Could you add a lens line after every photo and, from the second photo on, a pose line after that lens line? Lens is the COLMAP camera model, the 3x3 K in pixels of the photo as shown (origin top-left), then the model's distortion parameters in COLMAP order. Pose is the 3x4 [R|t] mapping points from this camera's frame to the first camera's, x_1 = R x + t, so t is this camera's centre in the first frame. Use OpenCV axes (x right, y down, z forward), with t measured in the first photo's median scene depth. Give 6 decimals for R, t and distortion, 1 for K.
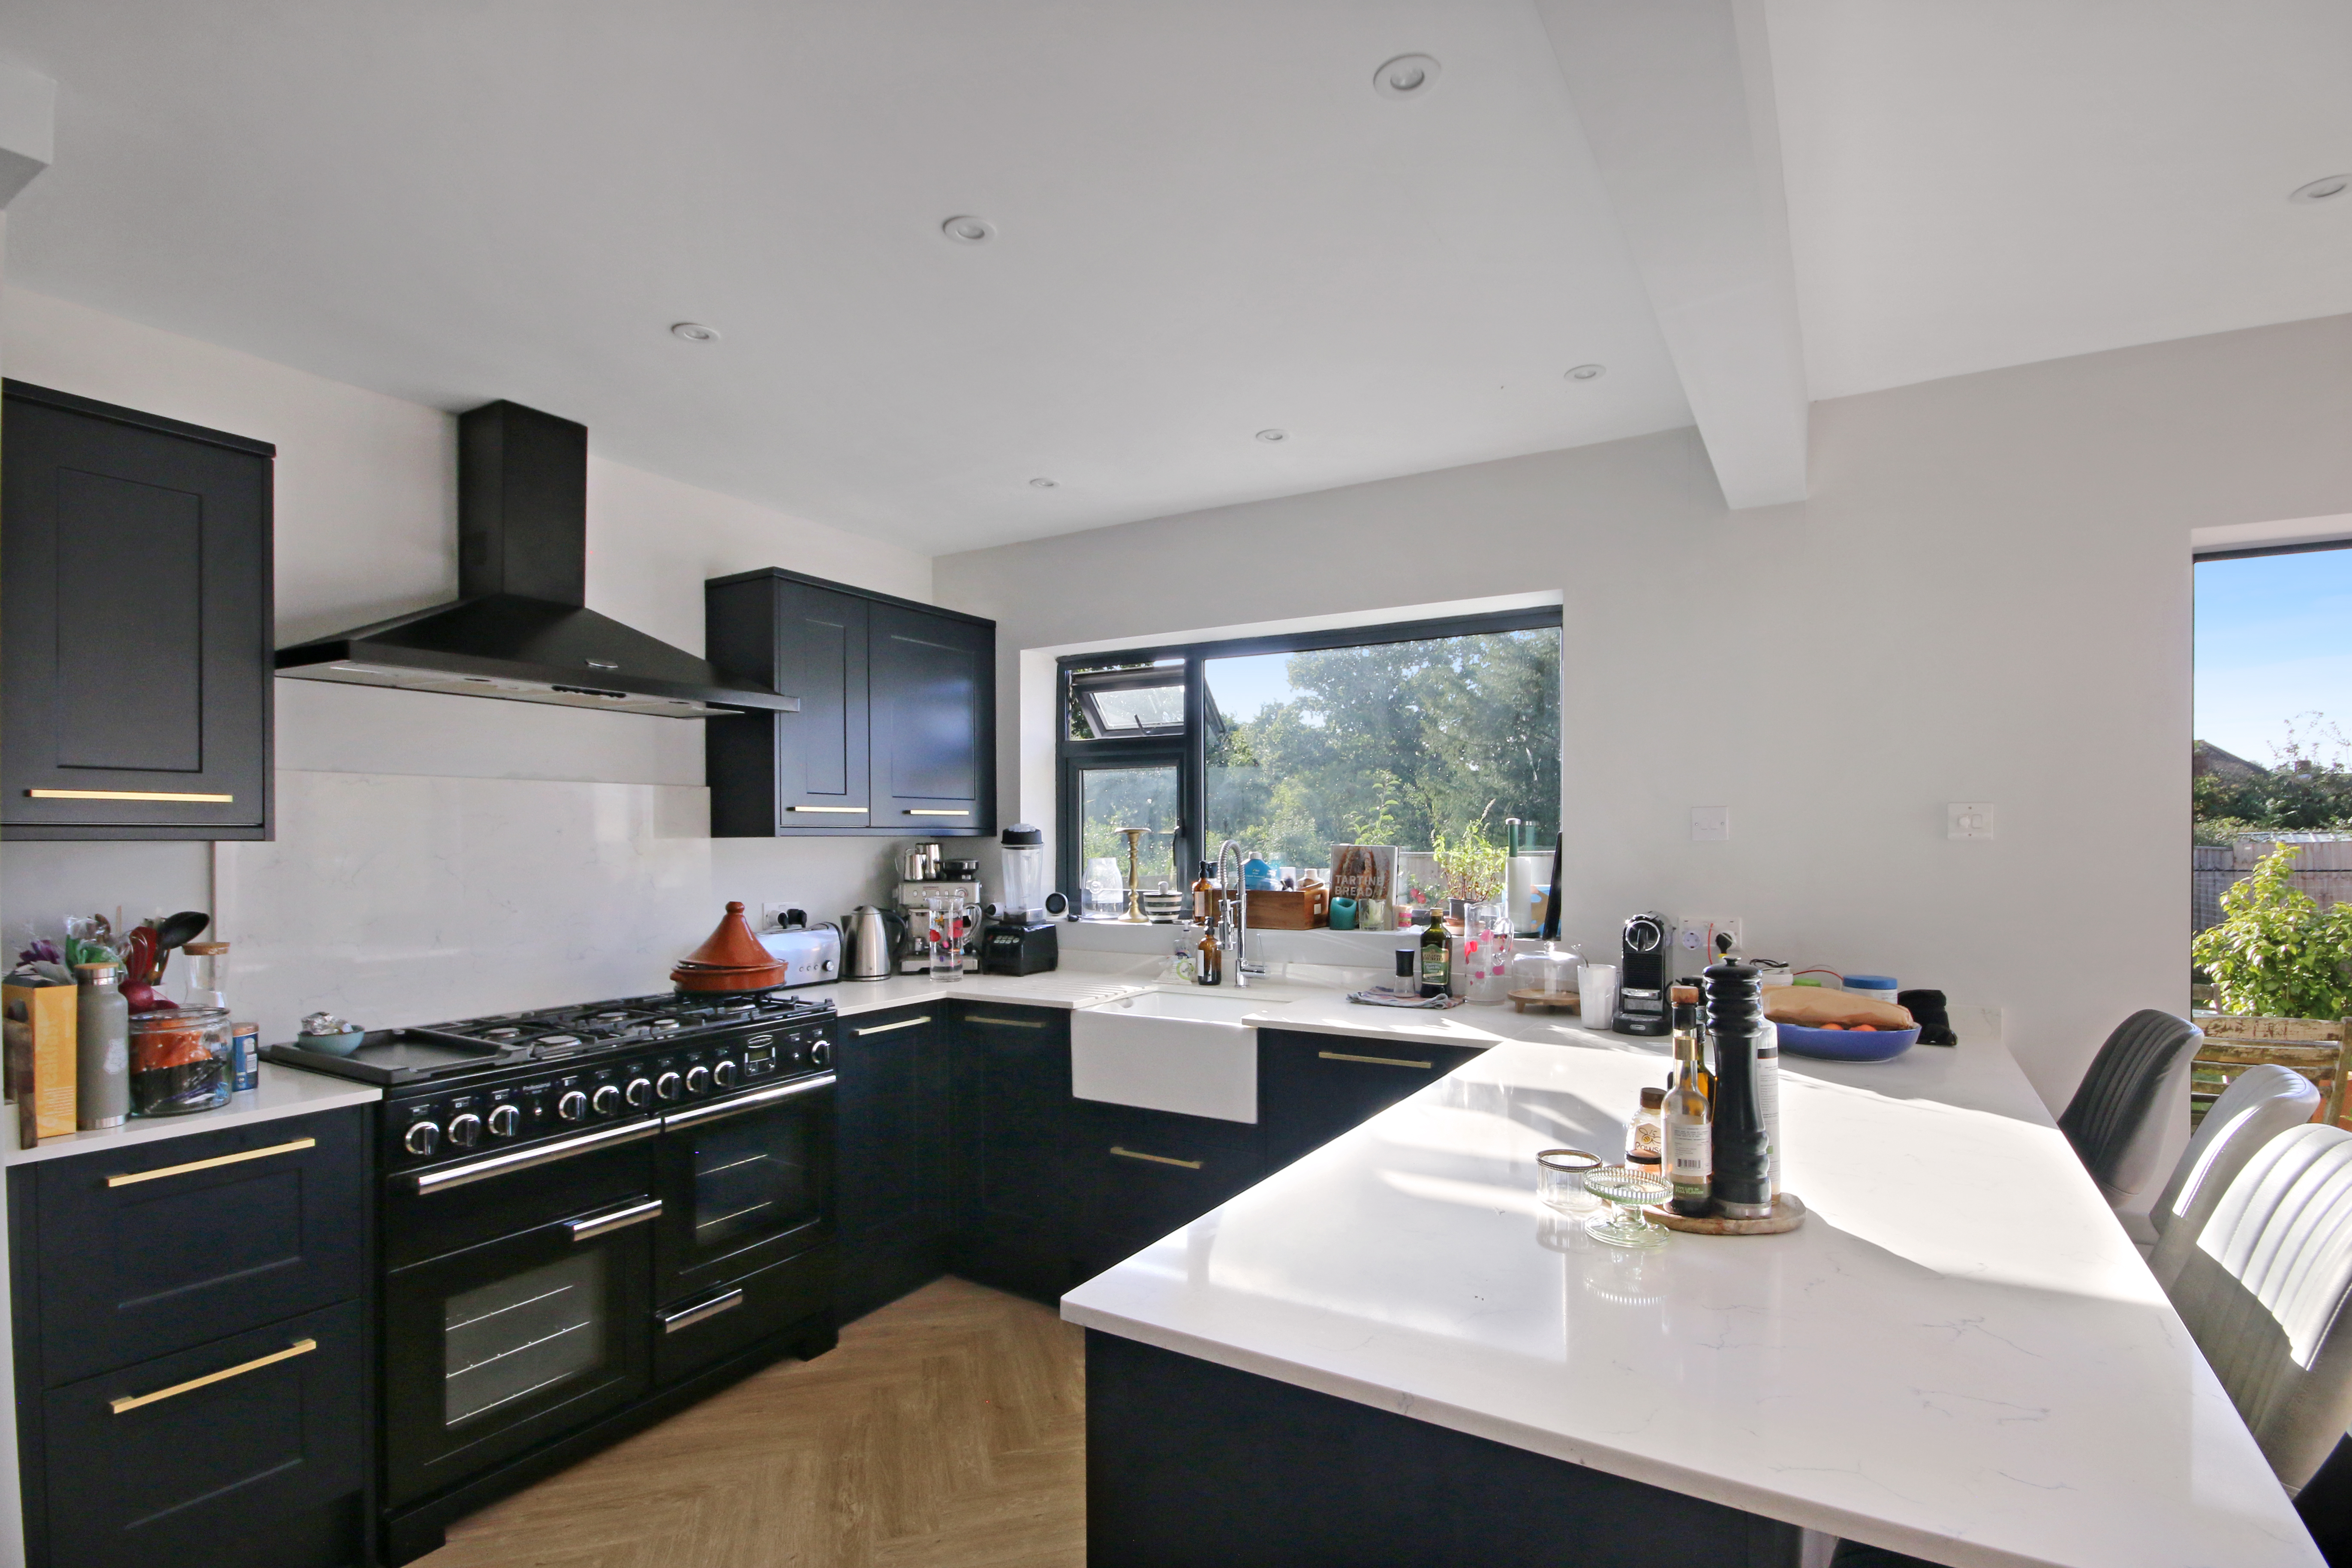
lens RADIAL K [[1096.7, 0, 1168.1], [0, 1096.7, 846.2], [0, 0, 1]] dist [-0.001453, -0.000104]
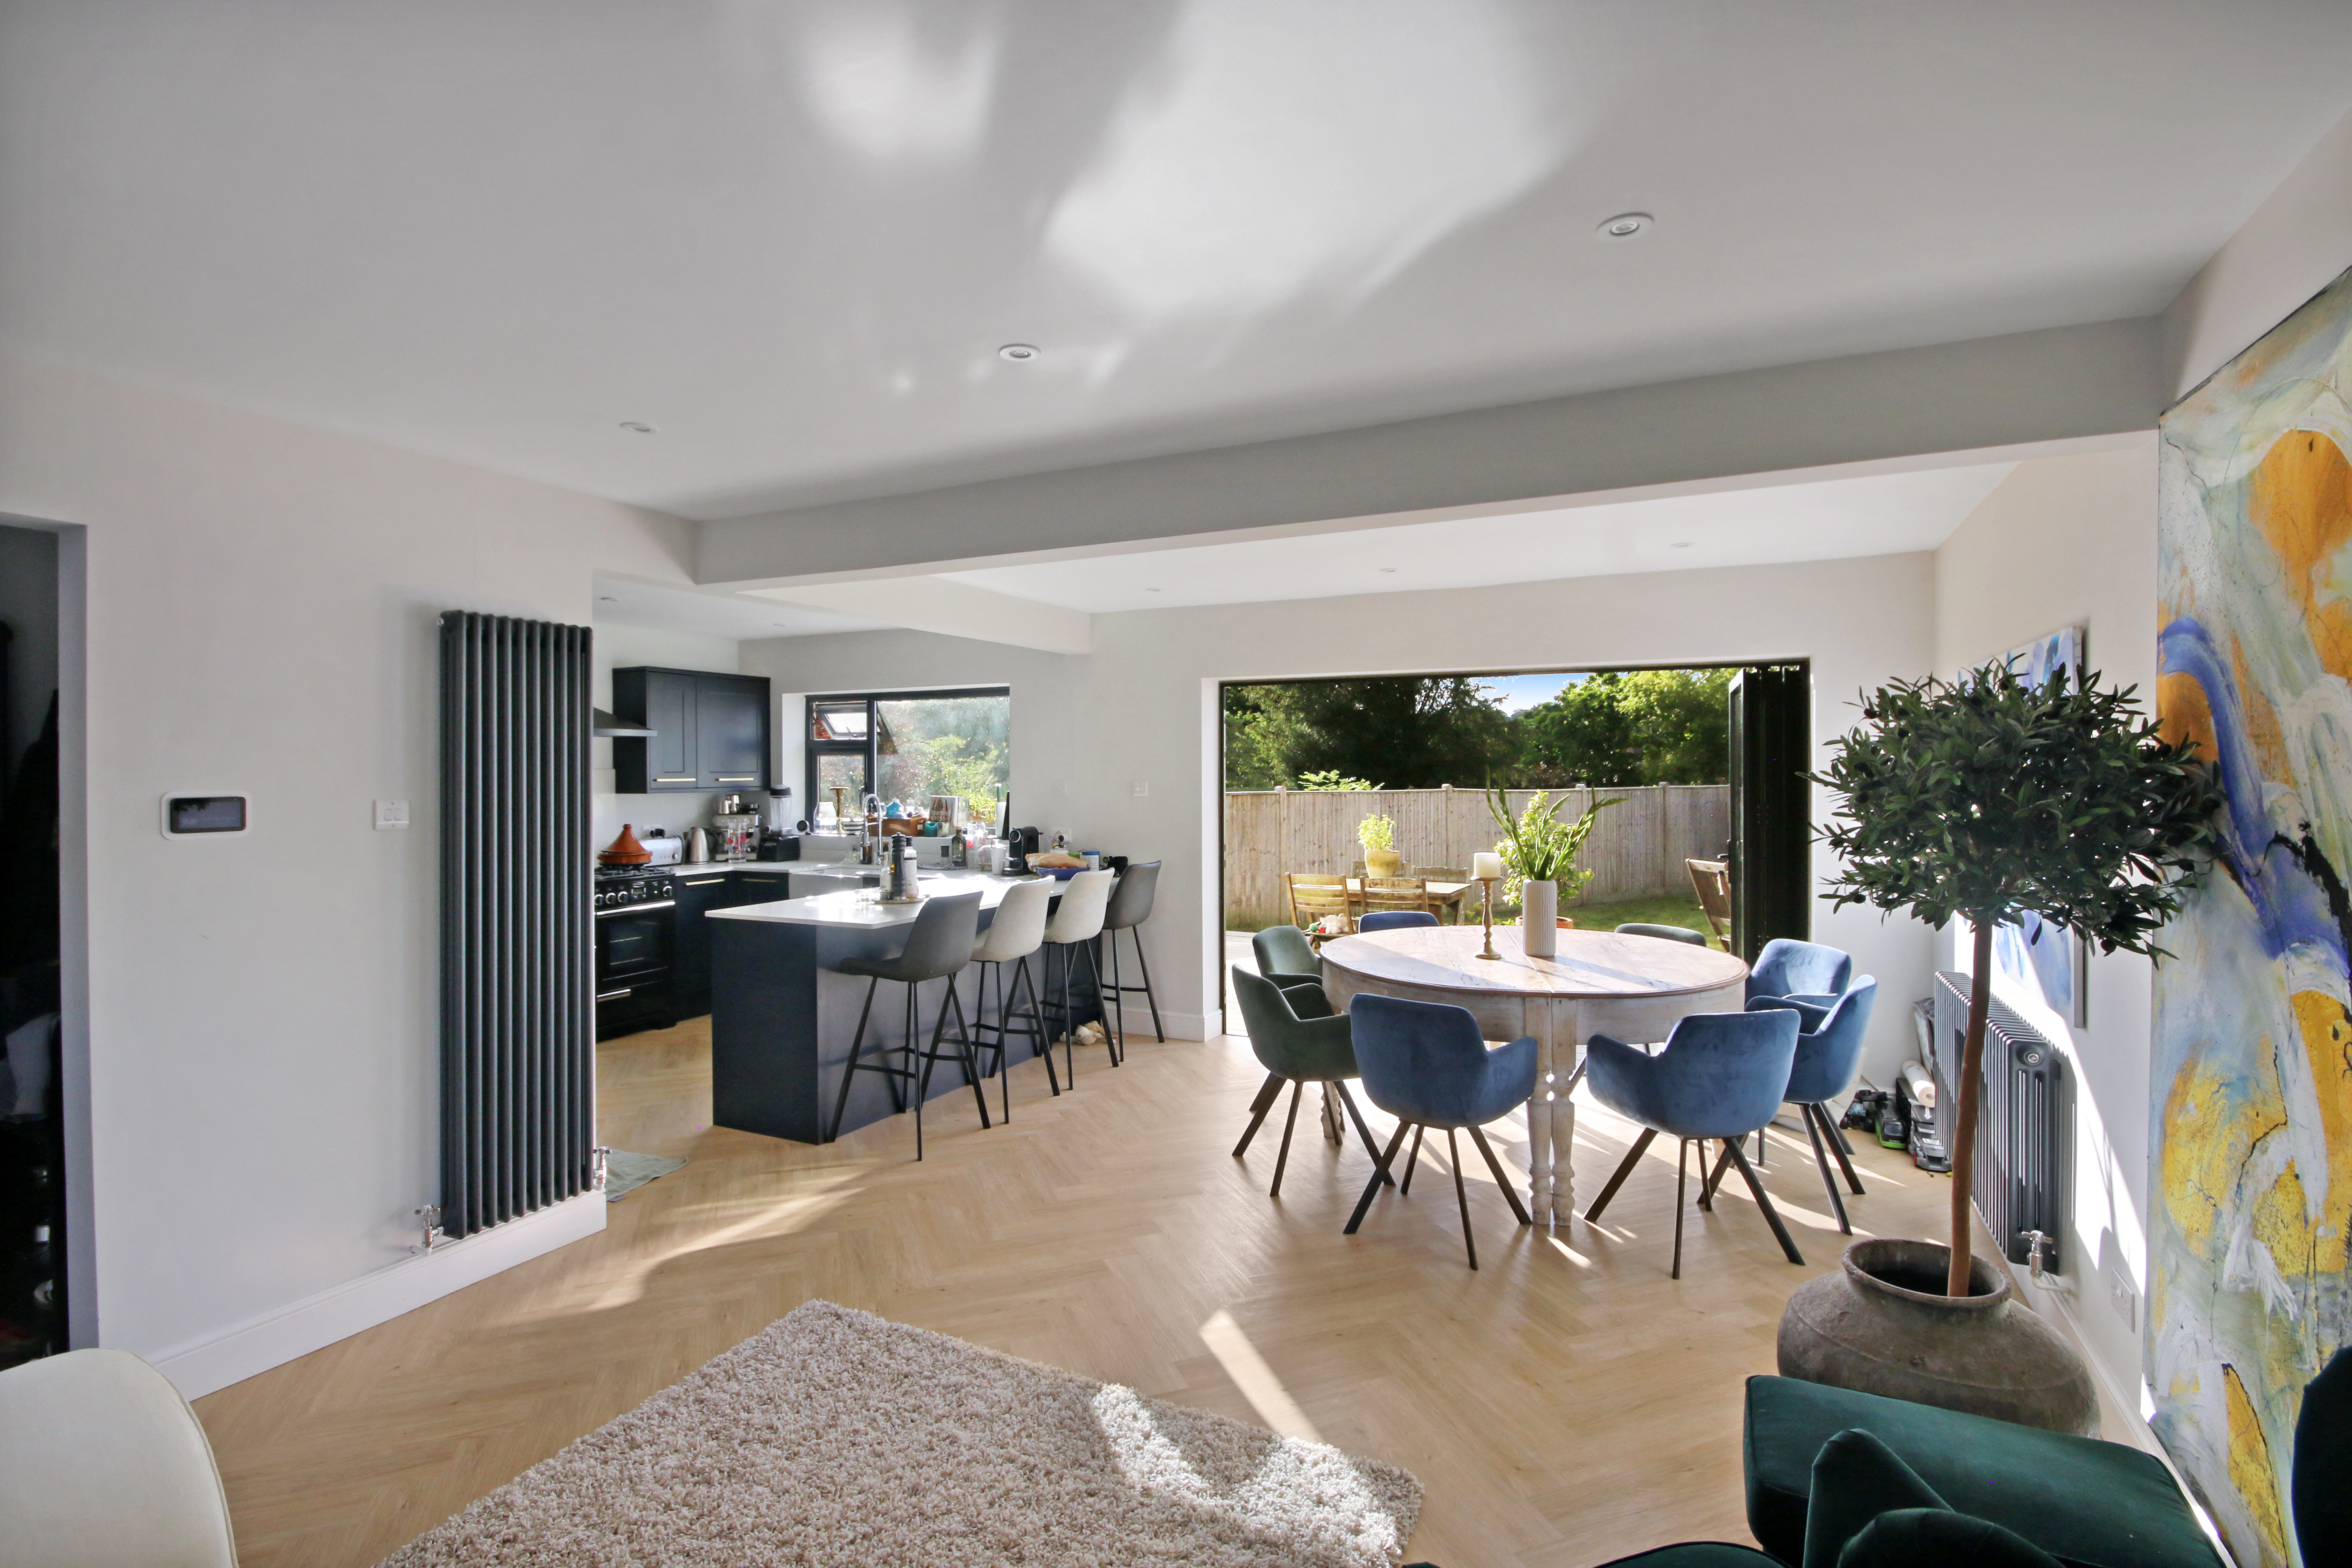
lens RADIAL K [[1080.7, 0, 1176.0], [0, 1080.7, 784.0], [0, 0, 1]] dist [0.000058, -0.000006]
pose [[0.996031, 0.000559, 0.089007, 0.397350], [-0.000872, 0.999994, 0.003473, -0.029287], [-0.089004, -0.003537, 0.996025, -0.982948]]
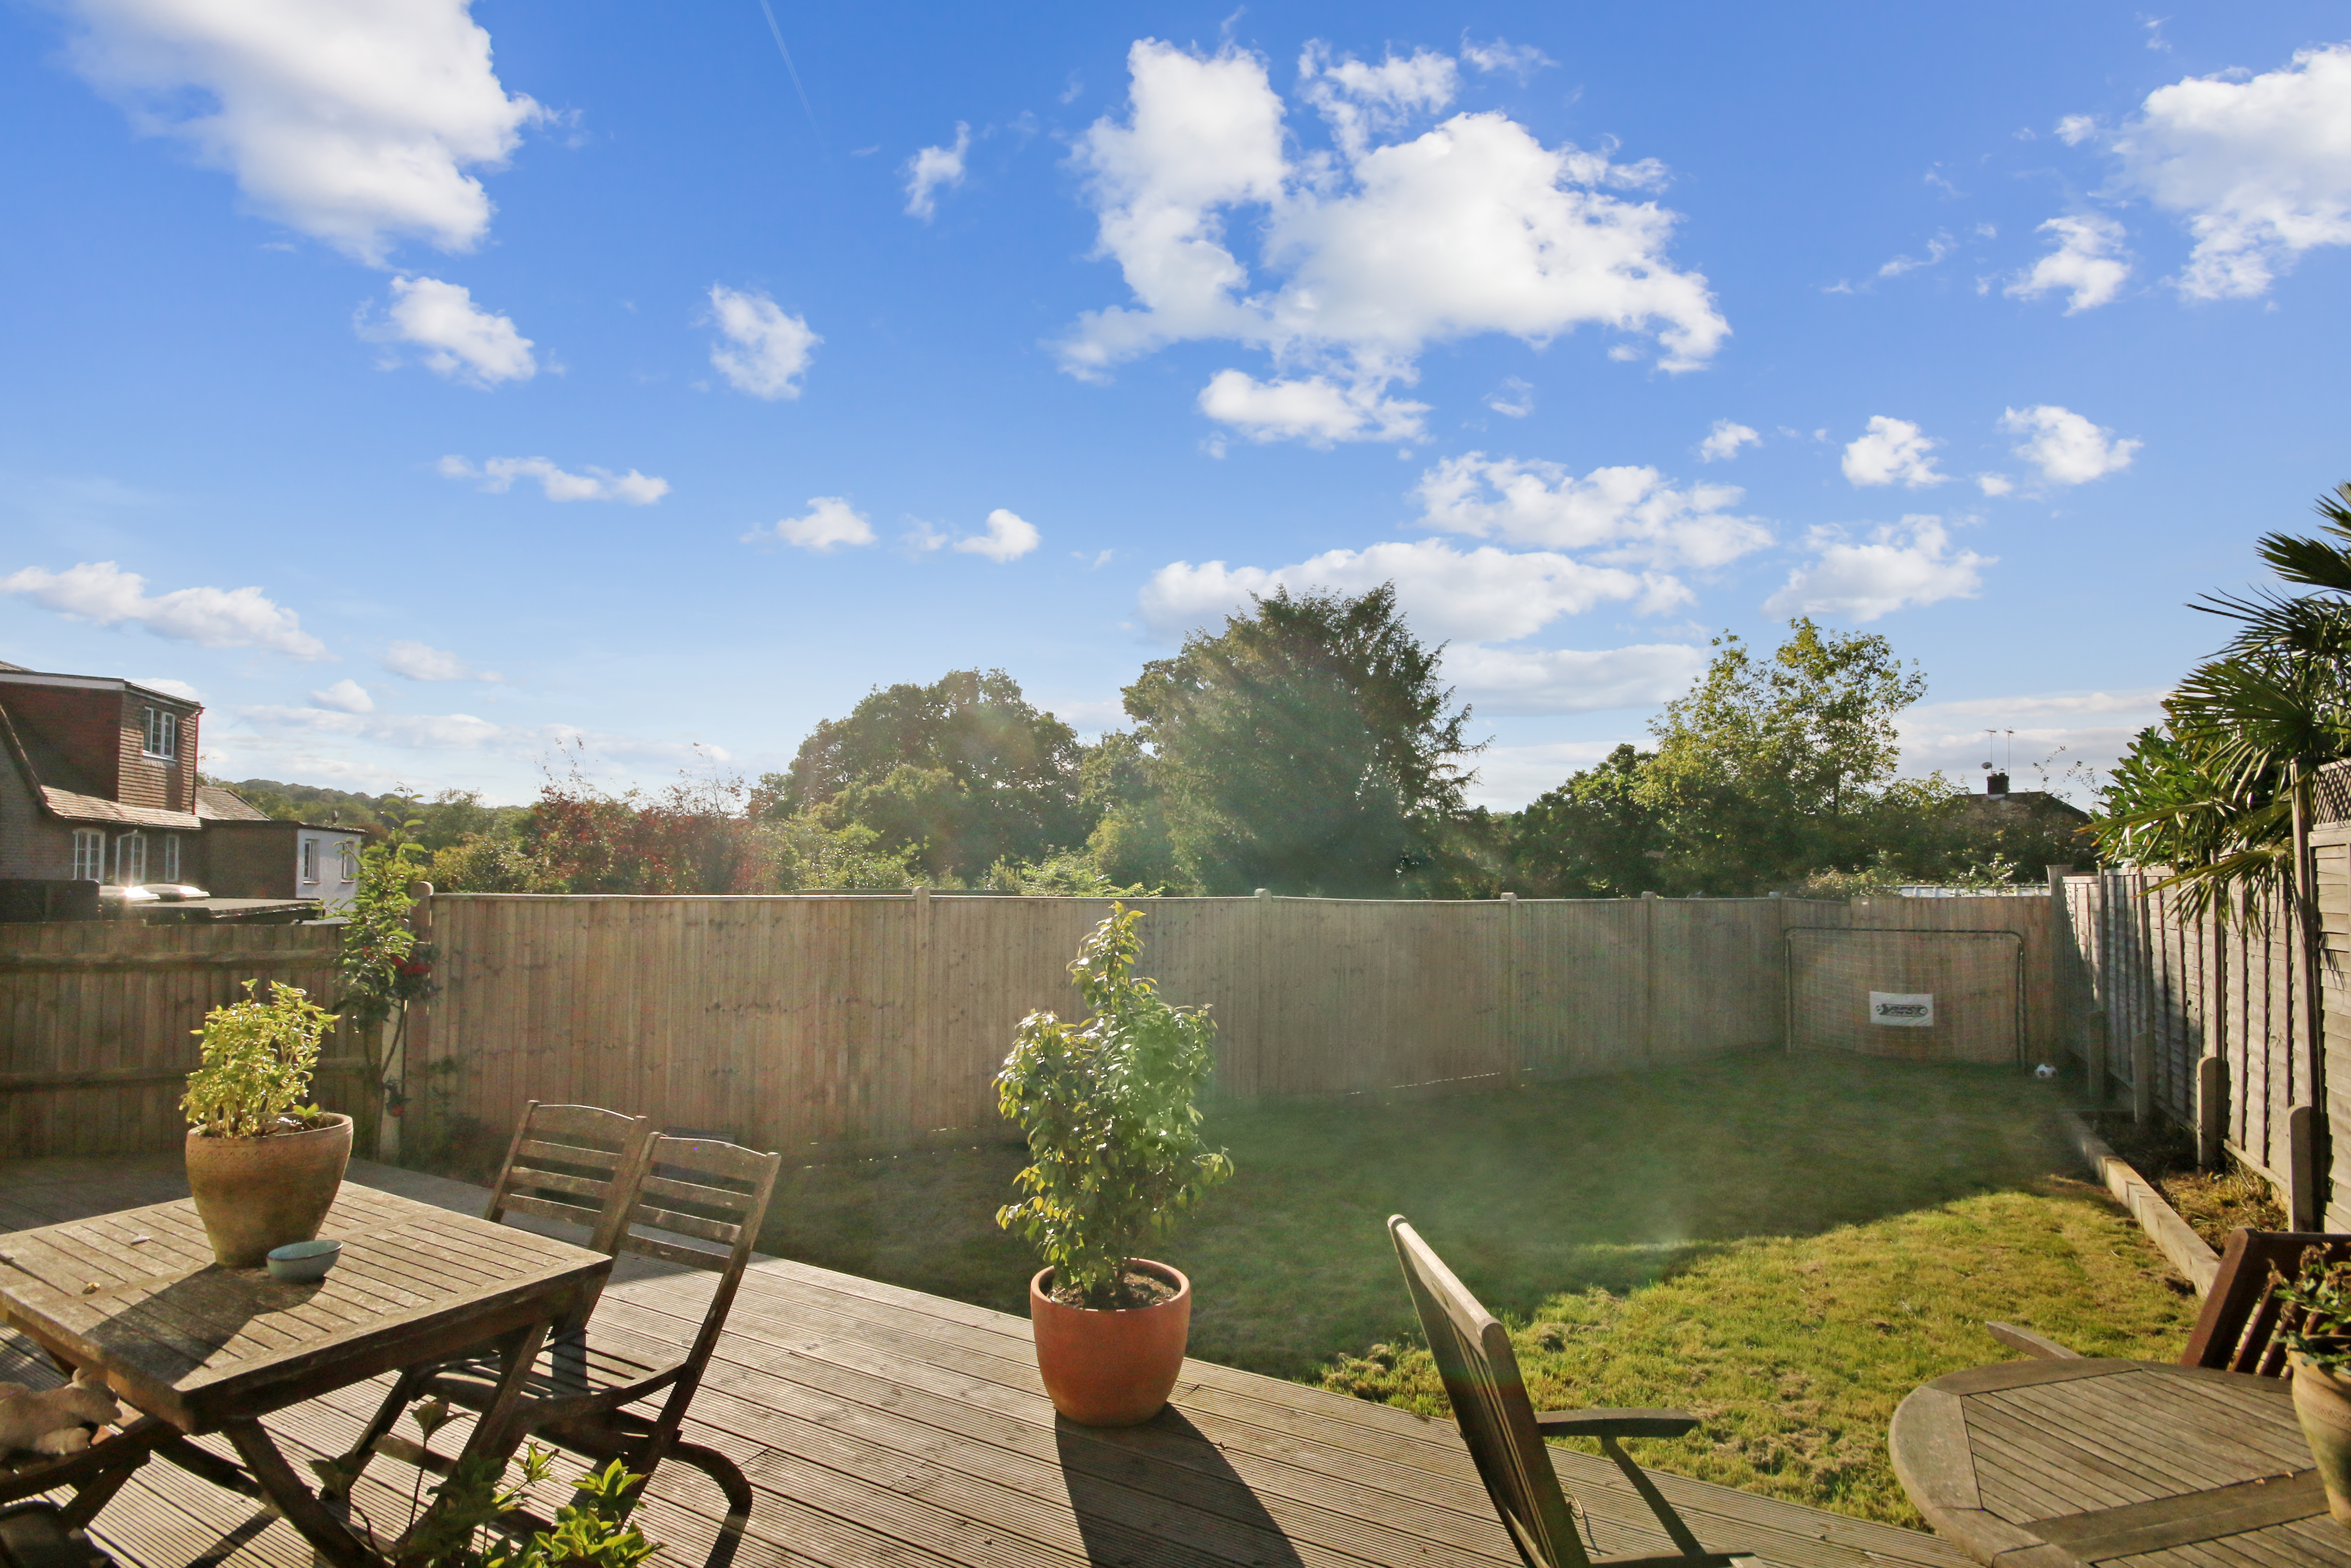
lens RADIAL K [[1117.1, 0, 1169.1], [0, 1117.1, 880.4], [0, 0, 1]] dist [-0.000197, -0.000079]
pose [[0.998166, 0.014254, 0.058839, 1.444344], [-0.014139, 0.999897, -0.002368, -0.023074], [-0.058866, 0.001532, 0.998265, 0.514814]]
